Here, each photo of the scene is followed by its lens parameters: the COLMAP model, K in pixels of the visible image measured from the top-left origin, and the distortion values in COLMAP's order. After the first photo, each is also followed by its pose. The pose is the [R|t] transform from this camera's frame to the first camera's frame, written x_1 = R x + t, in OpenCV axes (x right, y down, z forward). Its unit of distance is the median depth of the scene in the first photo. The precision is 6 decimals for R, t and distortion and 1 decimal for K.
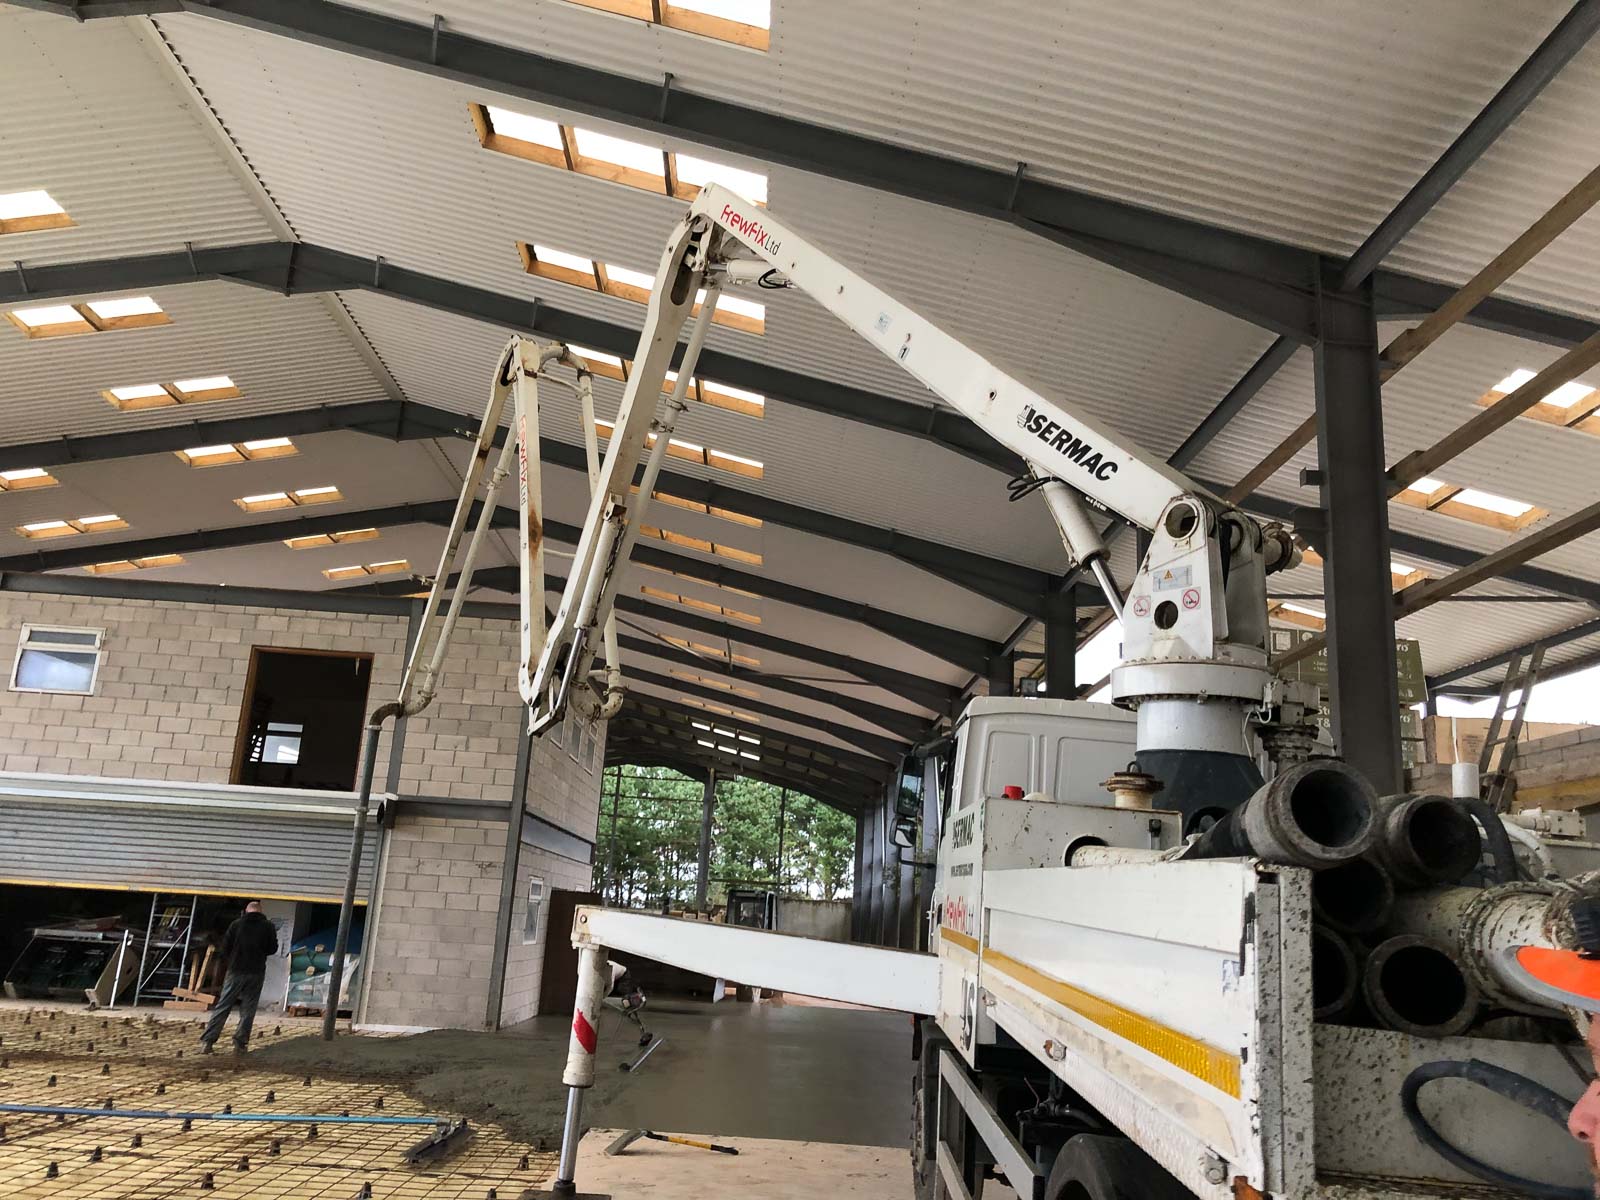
lens RADIAL K [[1315.1, 0, 800.3], [0, 1315.1, 579.2], [0, 0, 1]] dist [0.015055, 0.009837]
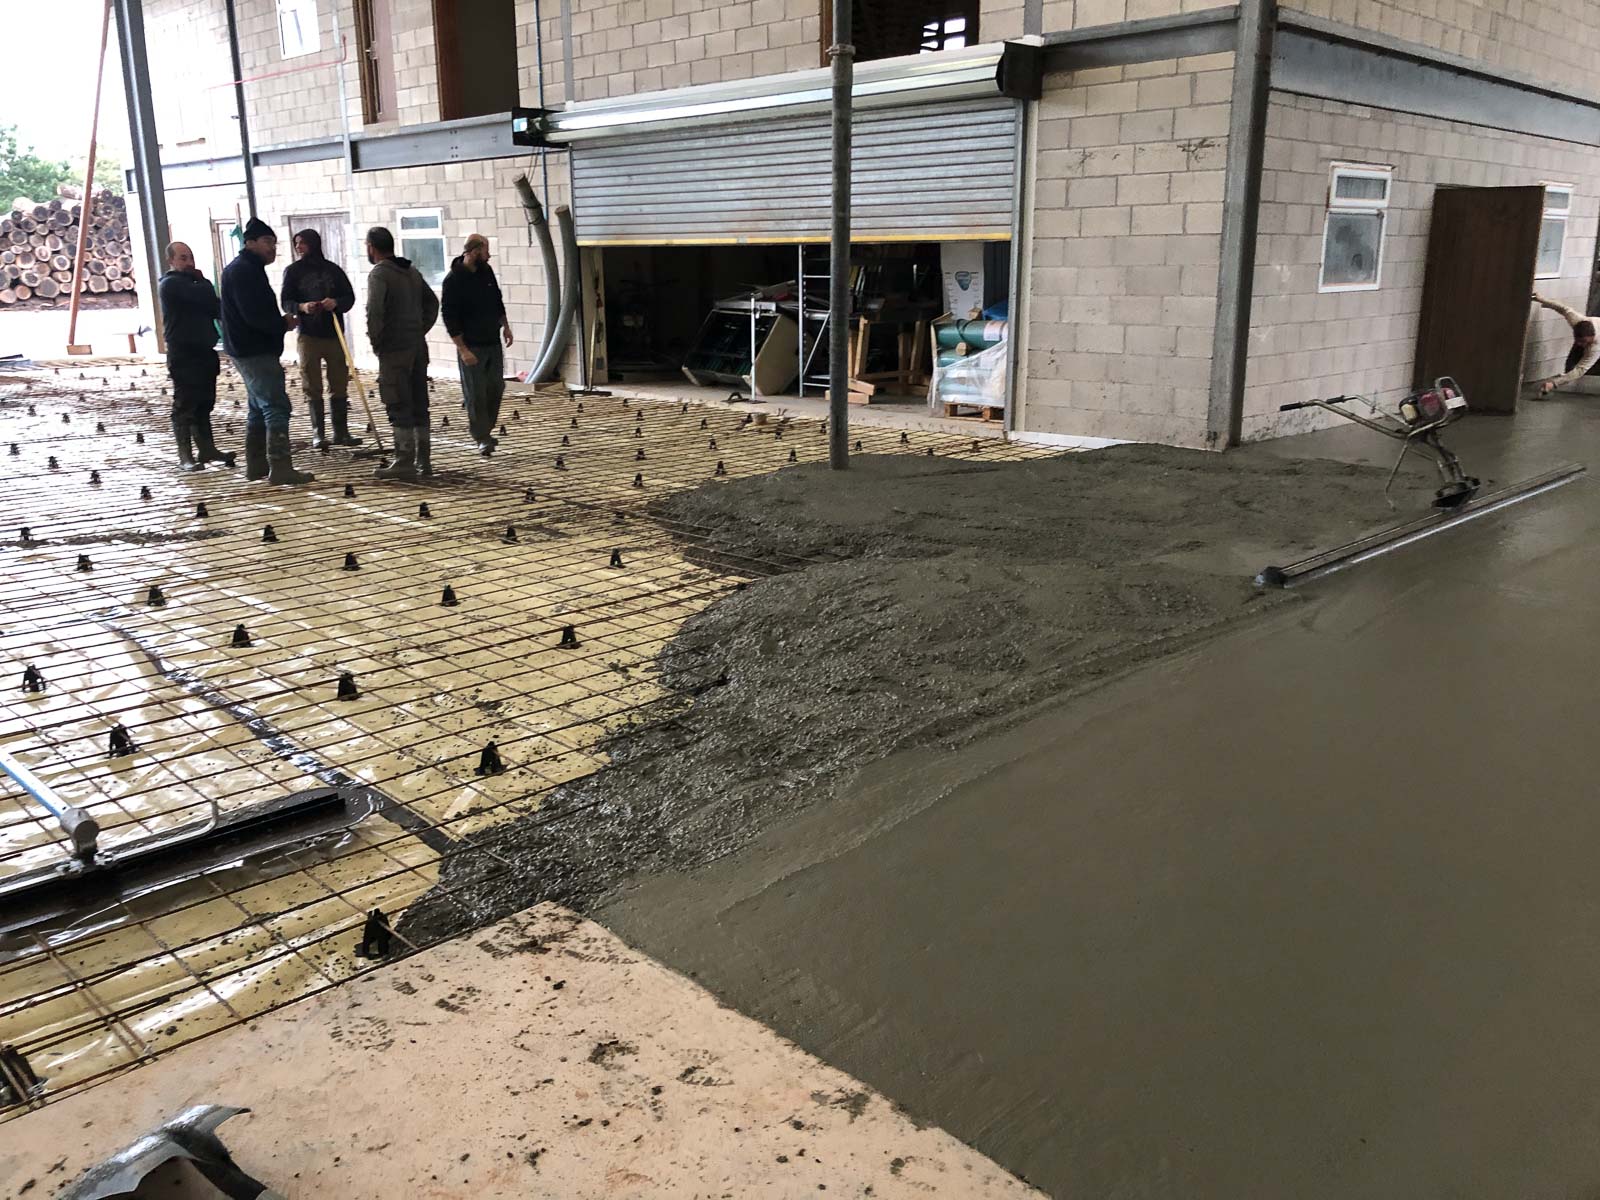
lens RADIAL K [[1315.1, 0, 800.3], [0, 1315.1, 579.2], [0, 0, 1]] dist [0.015055, 0.009837]
pose [[0.701952, 0.103261, -0.704699, 0.034658], [0.229431, 0.903908, 0.360988, 0.147532], [0.674259, -0.415076, 0.610809, 0.504327]]
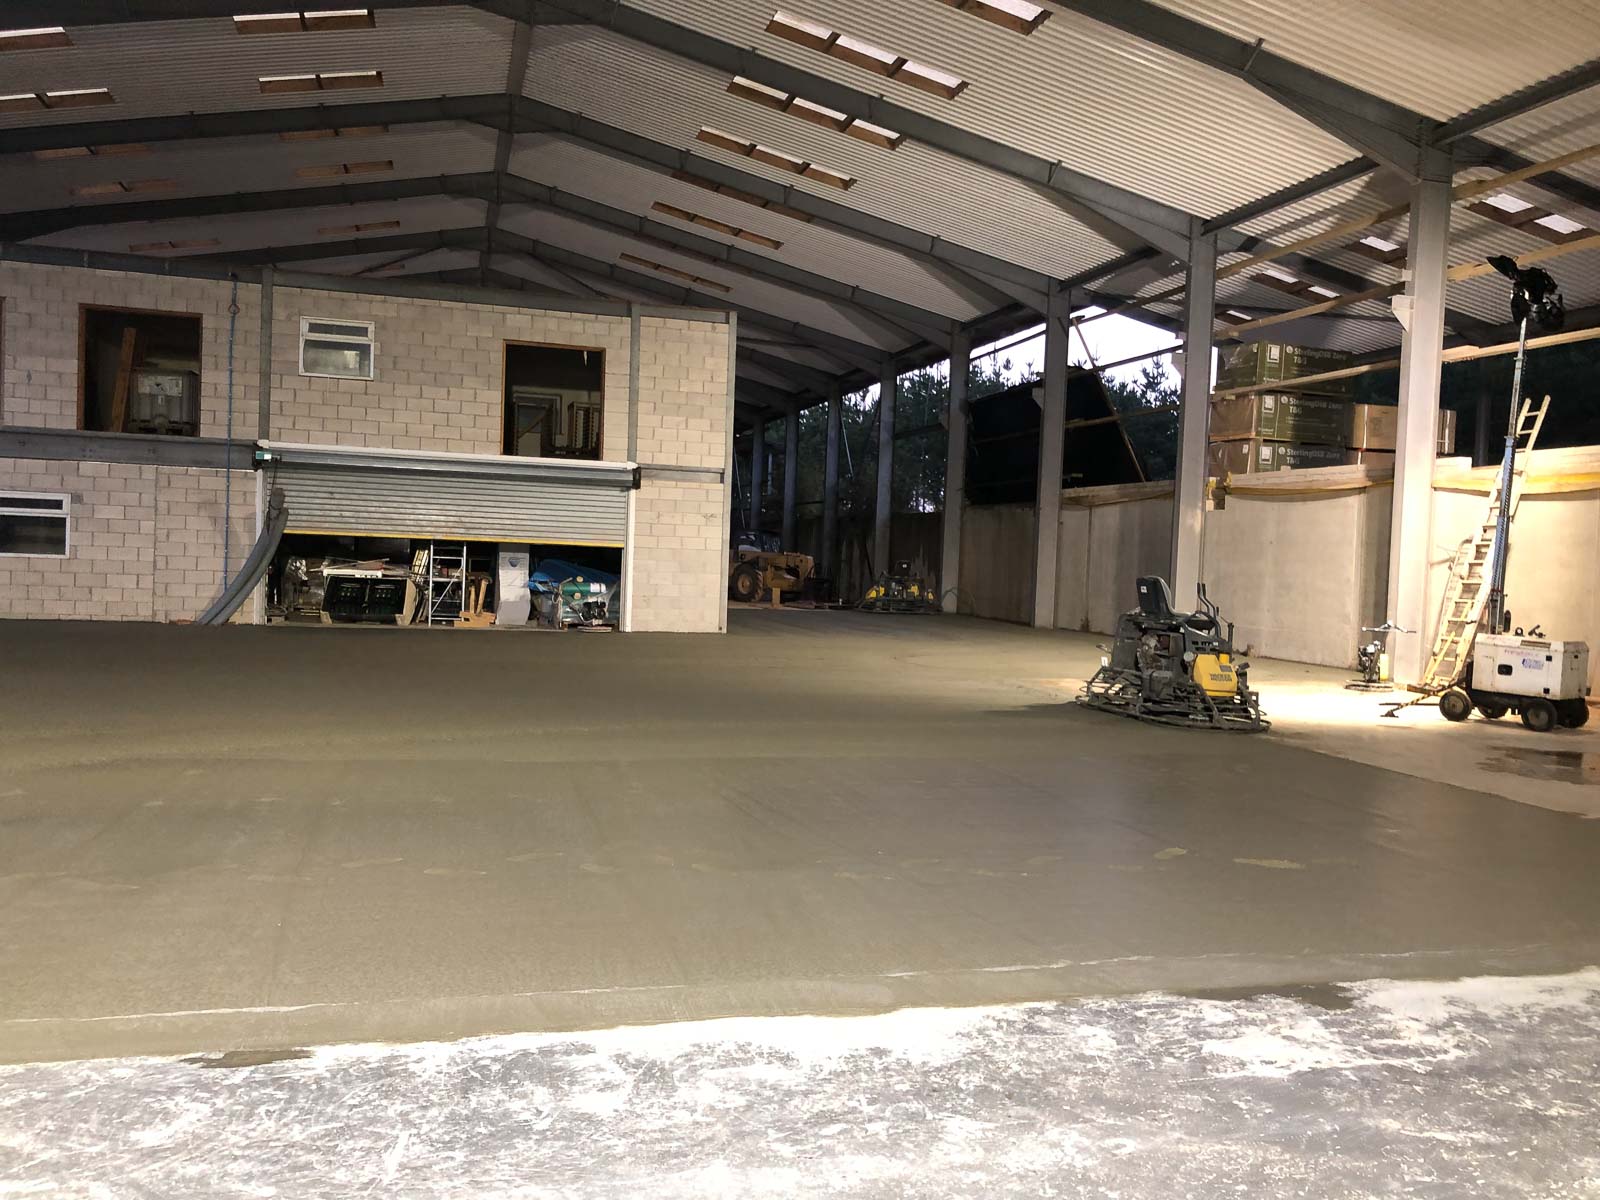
lens RADIAL K [[1291.5, 0, 807.0], [0, 1291.5, 575.4], [0, 0, 1]] dist [0.049508, -0.062640]
pose [[0.964418, -0.029807, 0.262698, -0.480426], [-0.047684, 0.957720, 0.283724, -0.095620], [-0.260048, -0.286154, 0.922221, -0.231177]]
